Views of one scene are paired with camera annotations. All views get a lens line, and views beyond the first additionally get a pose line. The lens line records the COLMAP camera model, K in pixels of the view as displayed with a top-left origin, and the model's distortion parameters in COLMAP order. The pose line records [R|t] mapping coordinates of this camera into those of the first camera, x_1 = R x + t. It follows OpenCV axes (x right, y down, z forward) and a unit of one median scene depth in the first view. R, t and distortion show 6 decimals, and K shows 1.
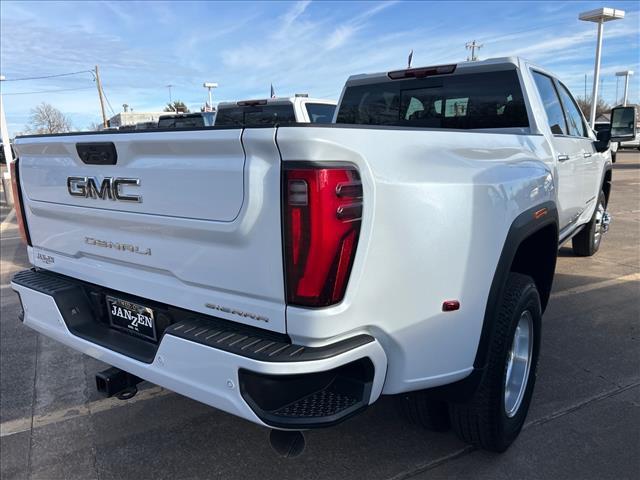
lens RADIAL K [[499.3, 0, 320.0], [0, 499.3, 240.0], [0, 0, 1]] dist [-0.003865, -0.002712]
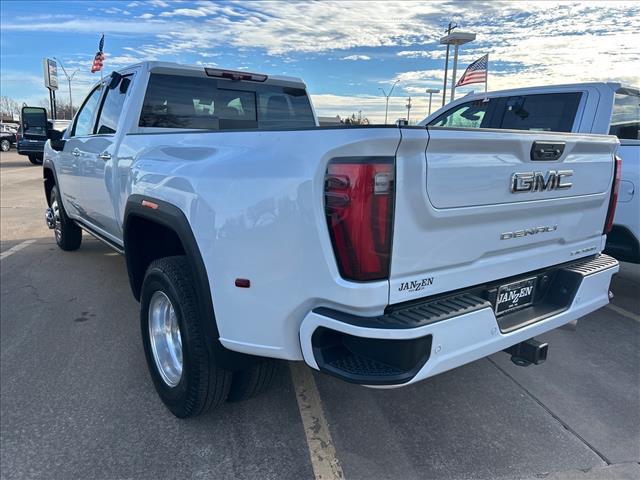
lens RADIAL K [[465.9, 0, 320.0], [0, 465.9, 240.0], [0, 0, 1]] dist [0.001809, -0.005880]
pose [[0.303189, -0.171561, 0.937360, -1.459849], [0.152510, 0.979717, 0.129984, -0.172921], [-0.940647, 0.103547, 0.323204, 1.040557]]
